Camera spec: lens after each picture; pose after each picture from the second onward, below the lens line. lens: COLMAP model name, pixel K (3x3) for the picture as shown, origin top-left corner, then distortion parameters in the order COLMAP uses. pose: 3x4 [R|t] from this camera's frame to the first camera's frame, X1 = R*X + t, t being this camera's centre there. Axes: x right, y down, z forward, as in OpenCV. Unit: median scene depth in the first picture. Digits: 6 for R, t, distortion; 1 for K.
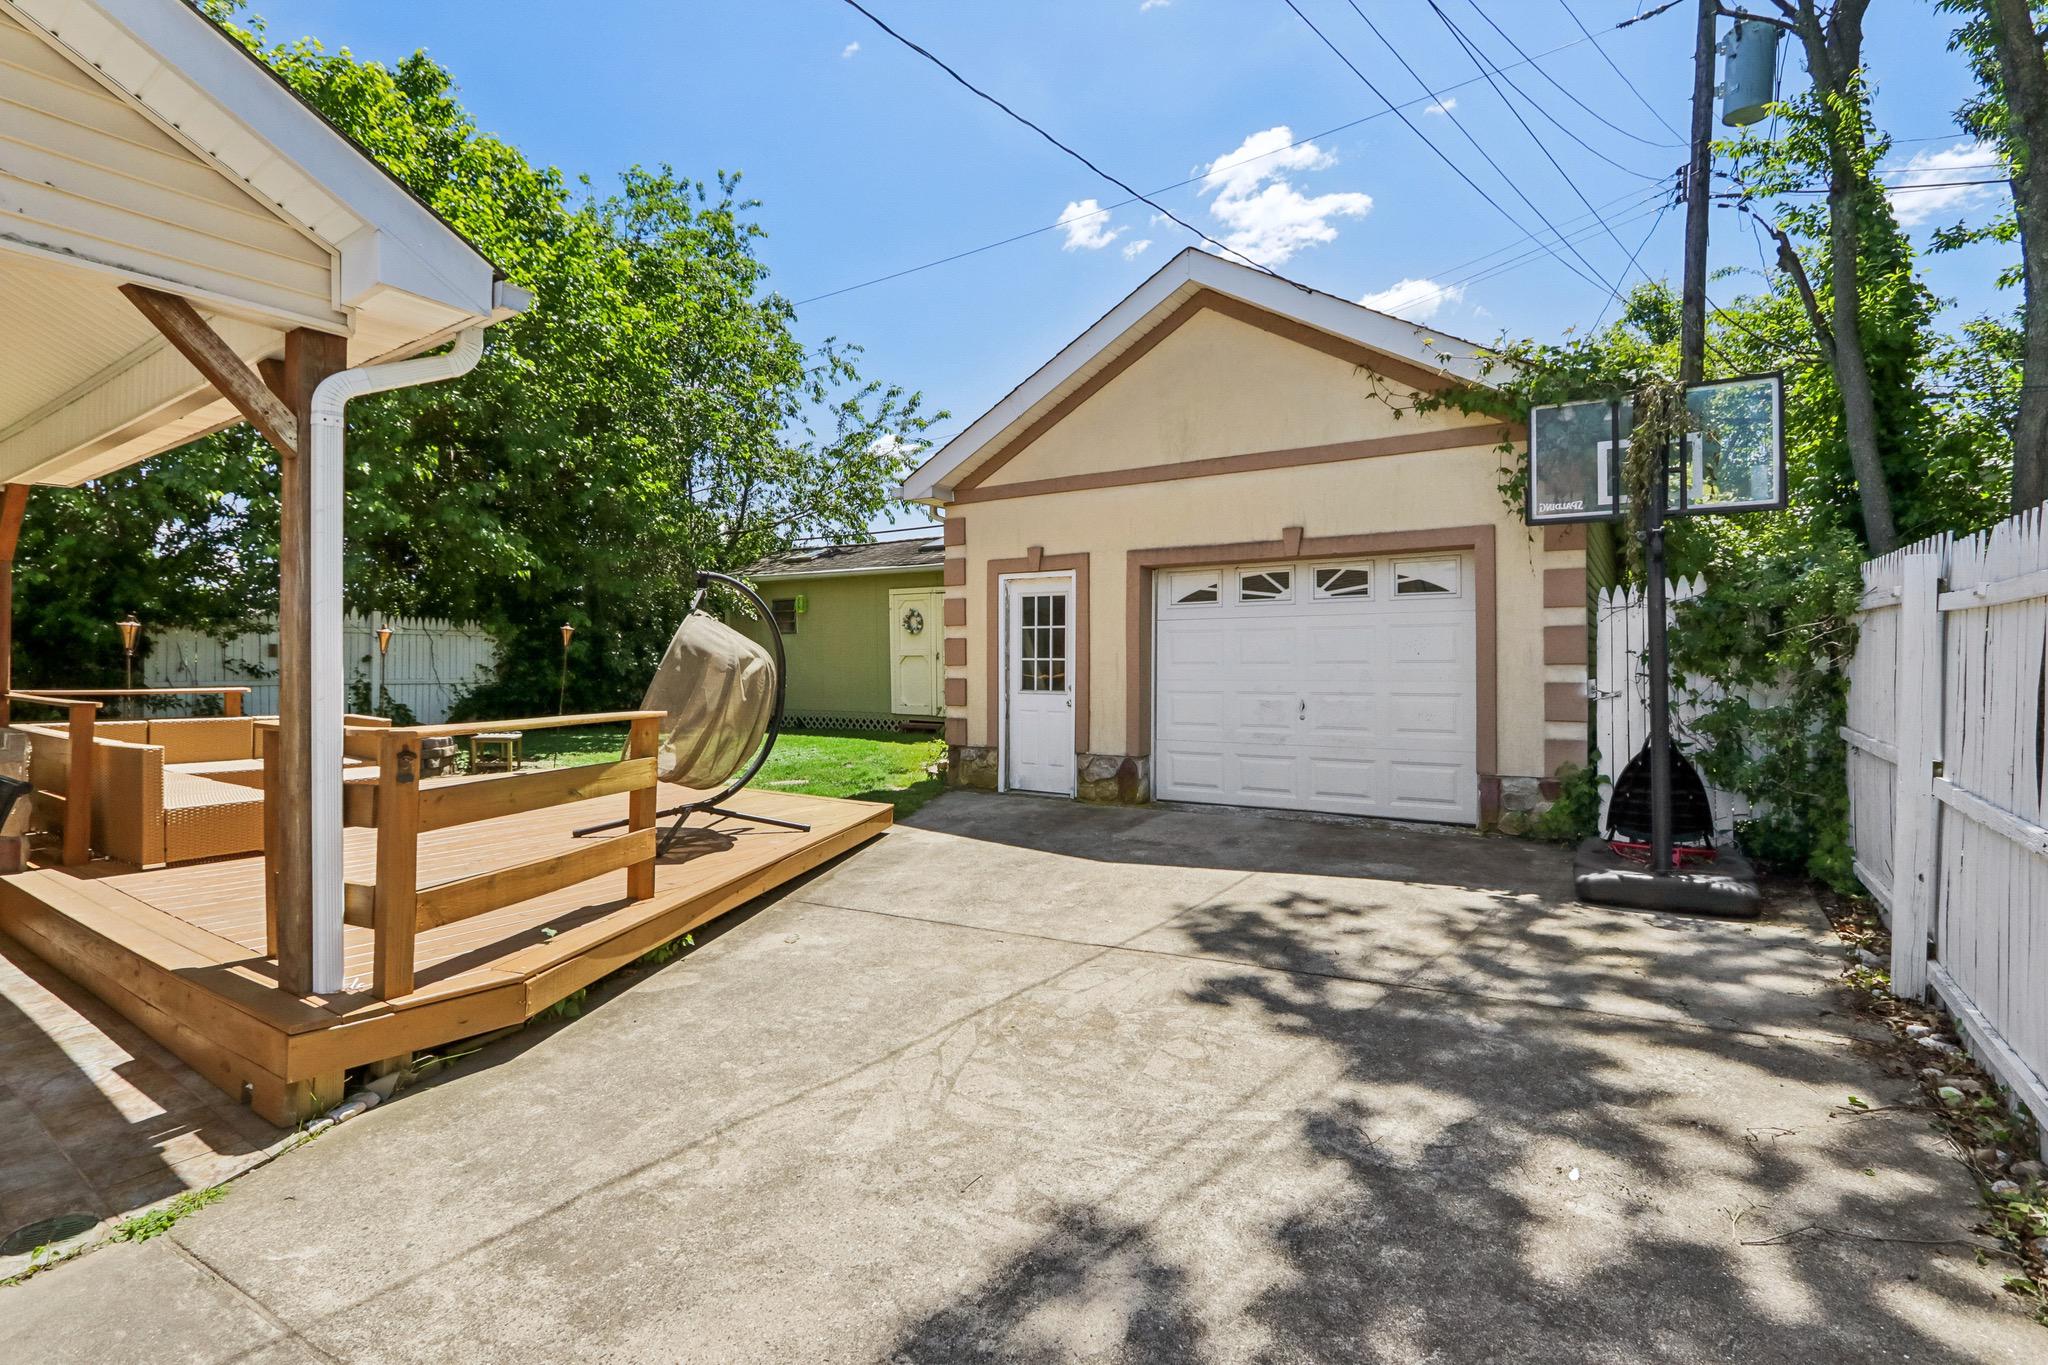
lens RADIAL K [[985.4, 0, 1009.4], [0, 985.4, 673.6], [0, 0, 1]] dist [-0.012979, -0.000247]
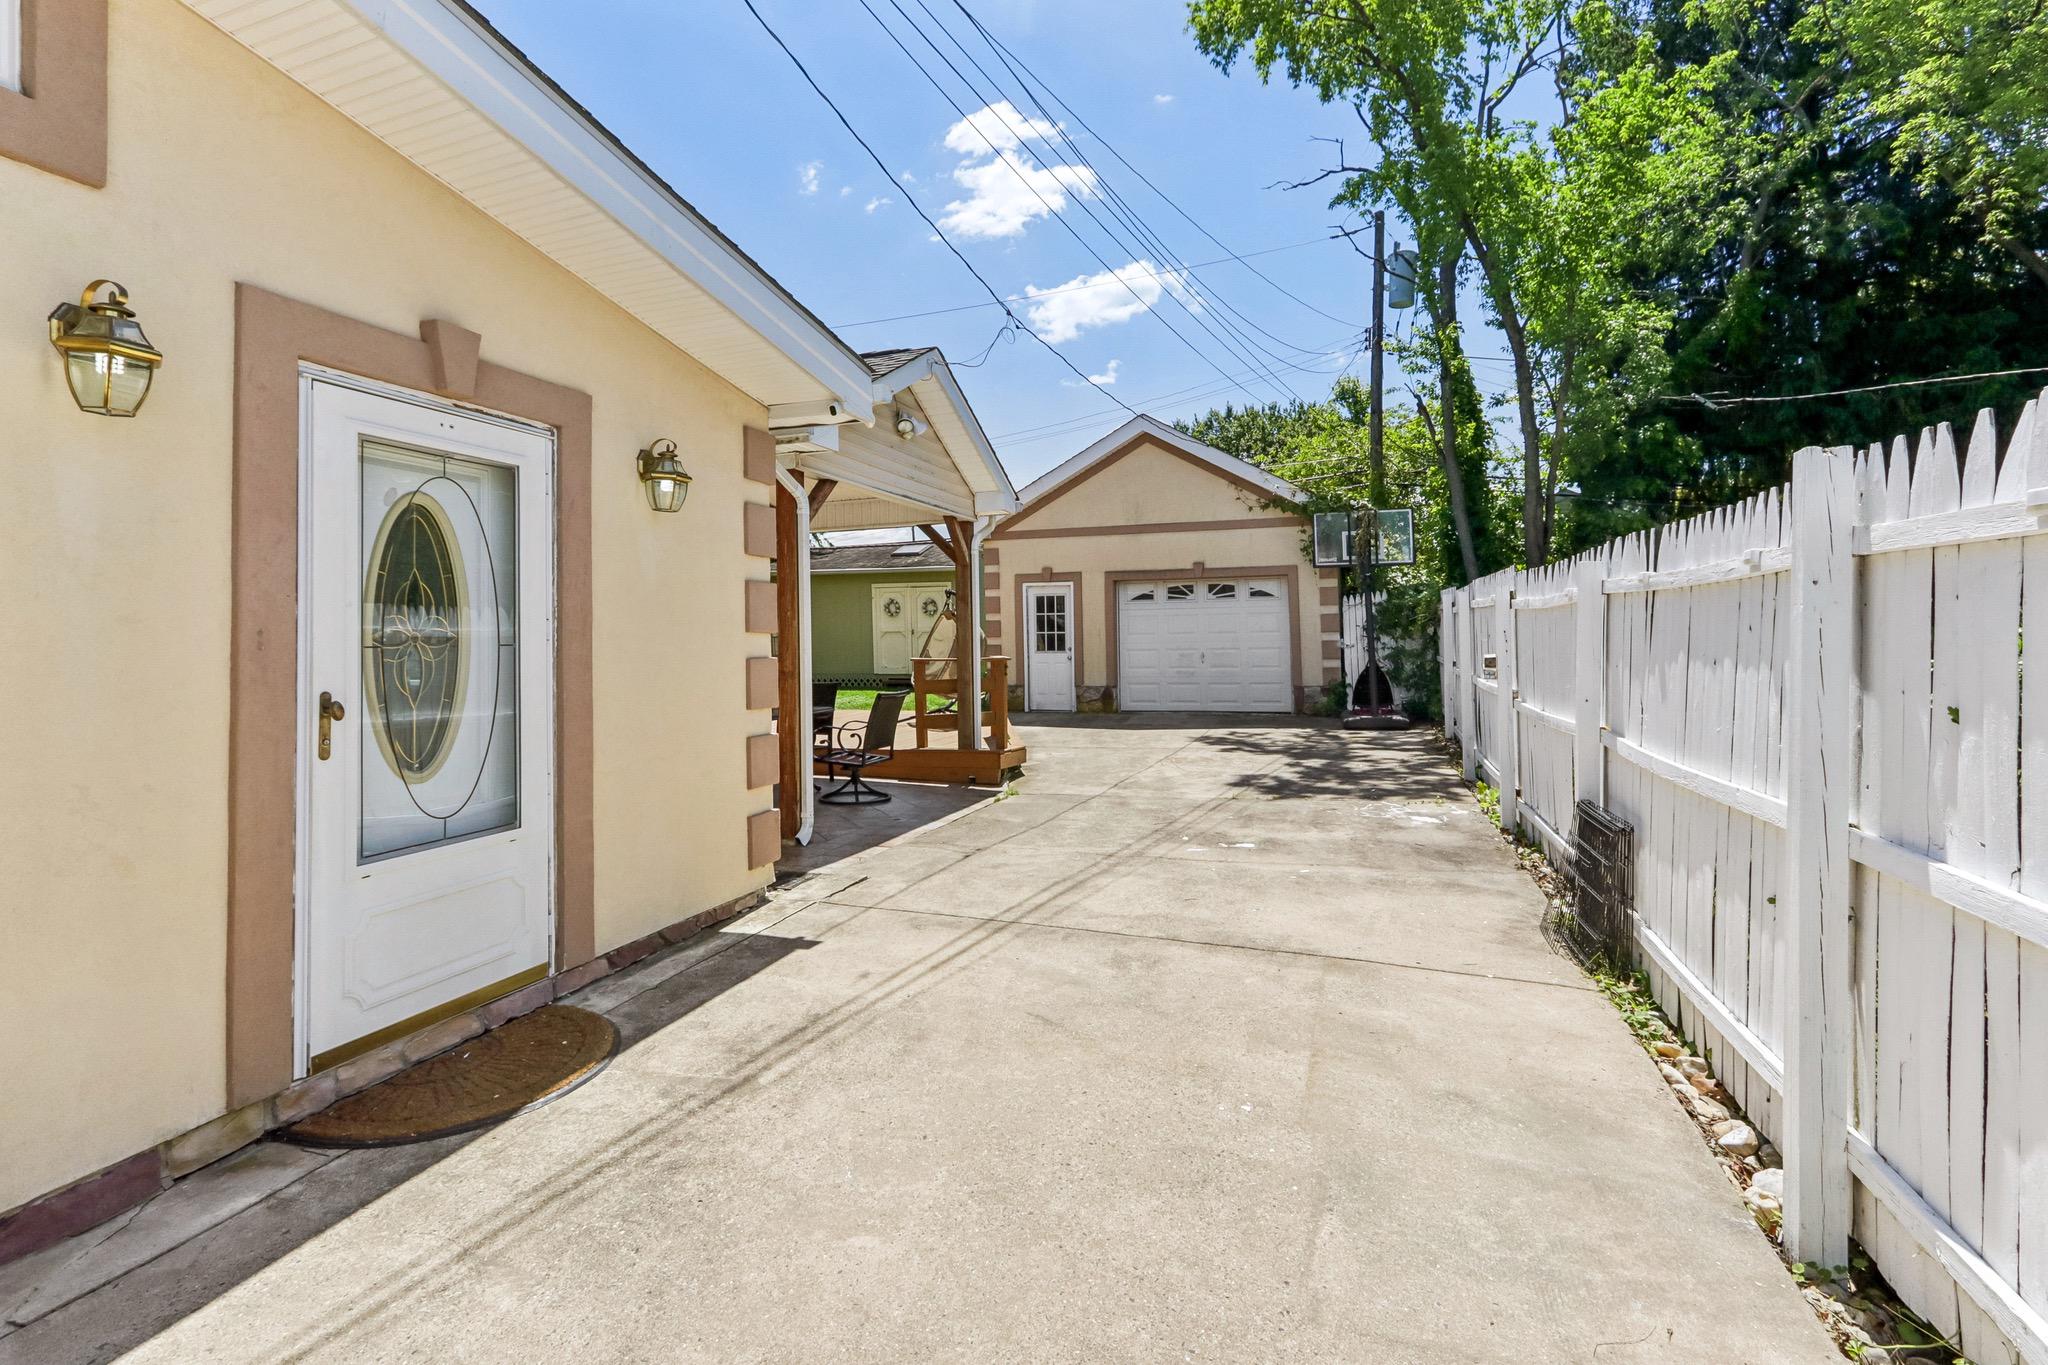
lens RADIAL K [[1002.6, 0, 1020.7], [0, 1002.6, 596.3], [0, 0, 1]] dist [0.000829, 0.000011]
pose [[0.965006, -0.002594, 0.262215, -0.528822], [0.015850, 0.998700, -0.048450, 0.006588], [-0.261749, 0.050911, 0.963792, -0.750068]]
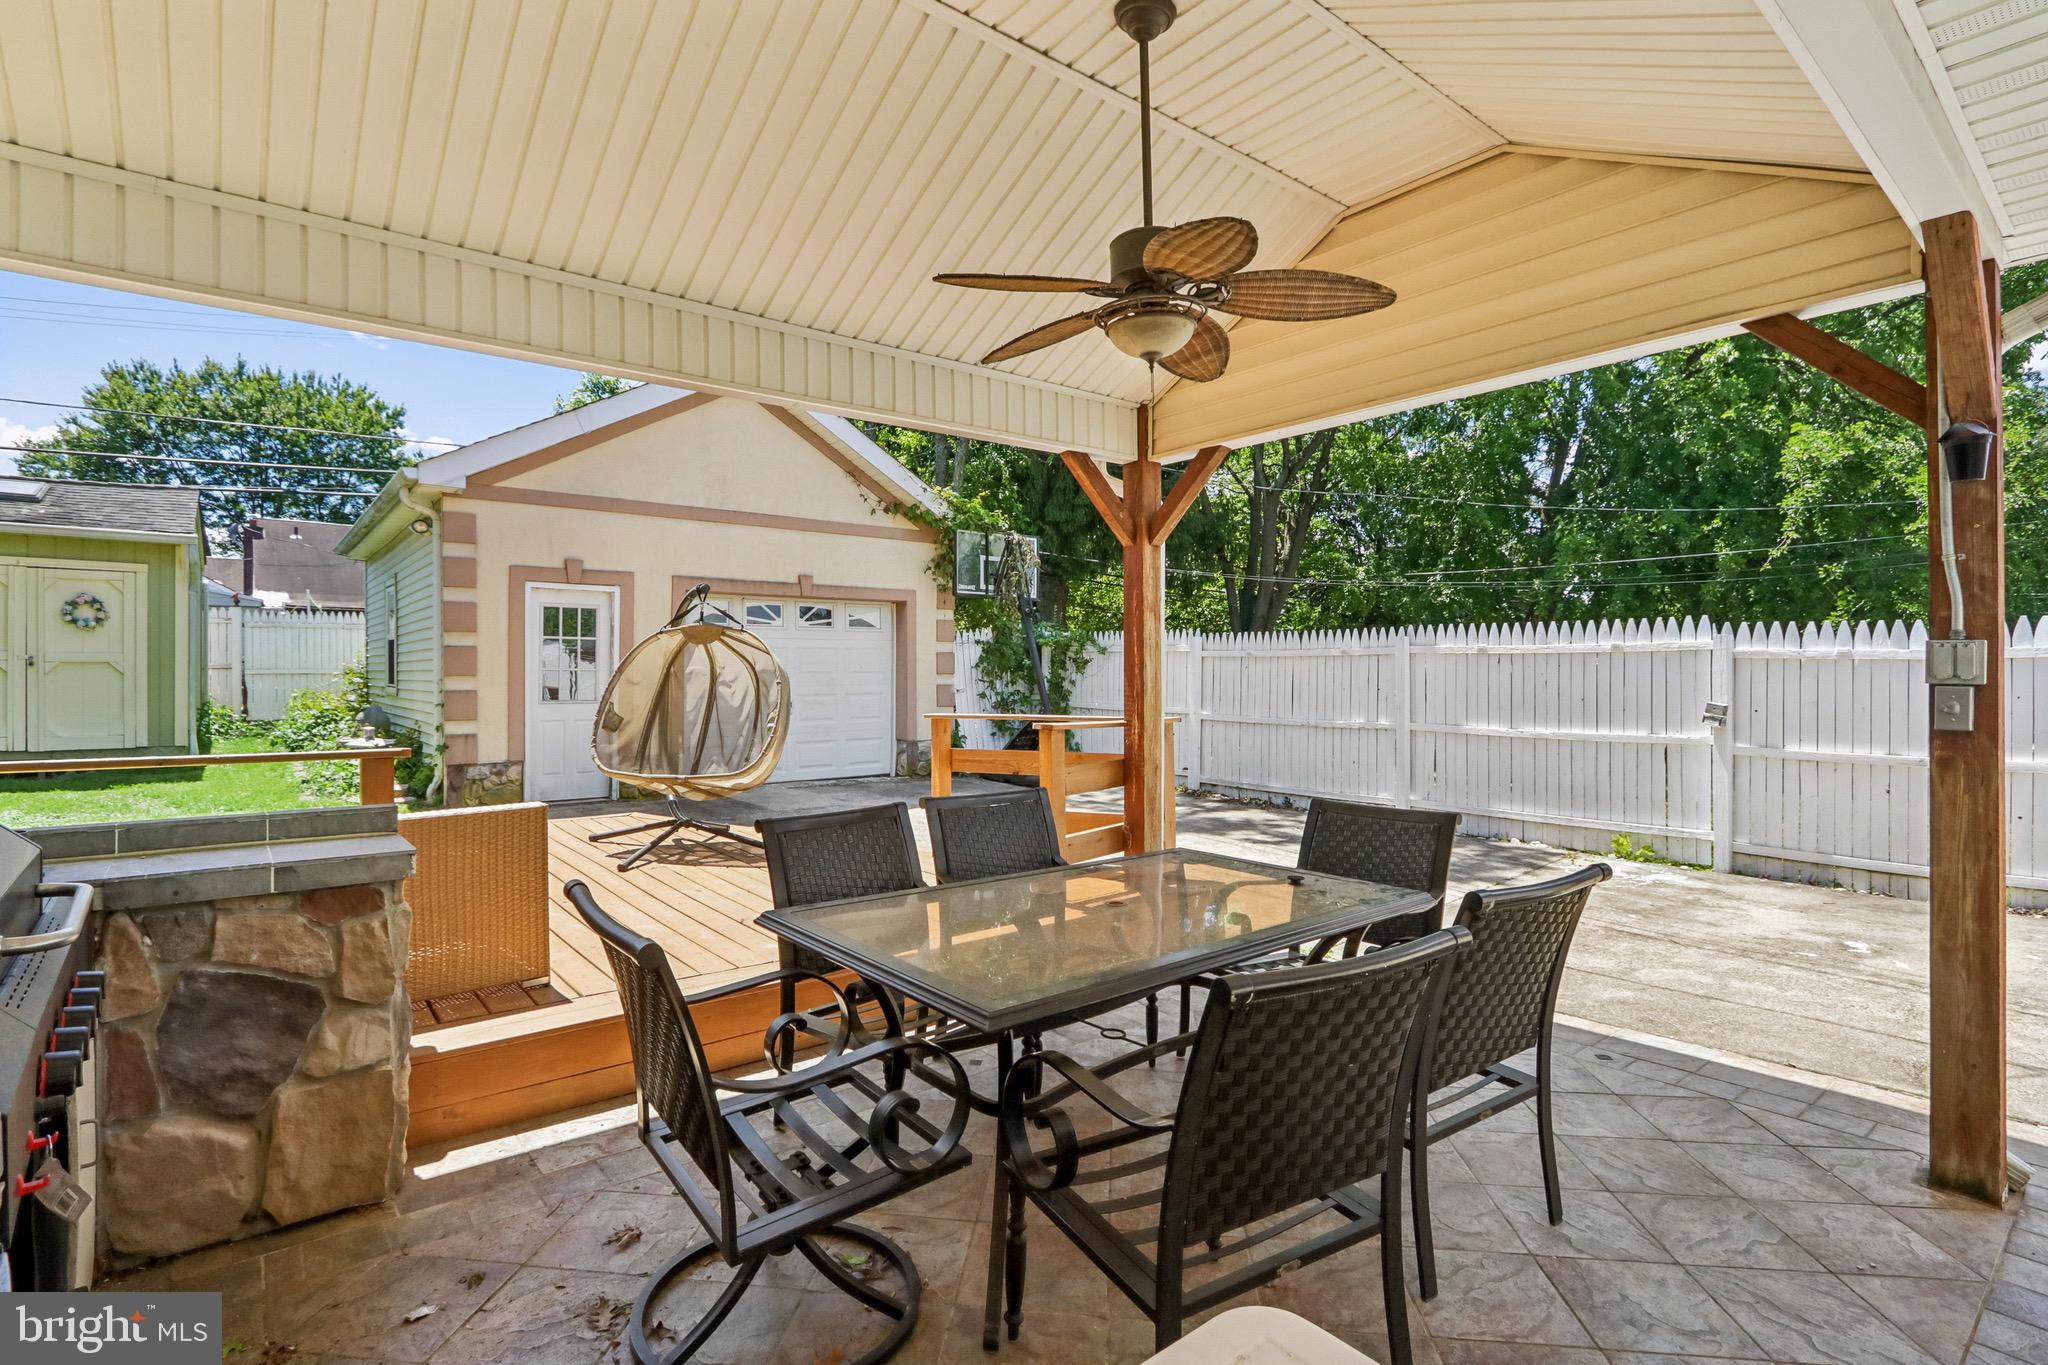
lens RADIAL K [[985.4, 0, 1009.4], [0, 985.4, 673.6], [0, 0, 1]] dist [-0.012979, -0.000247]
pose [[0.297754, -0.002833, 0.954638, -0.891677], [0.007057, 0.999975, 0.000766, -0.008759], [-0.954617, 0.006509, 0.297767, 0.295575]]
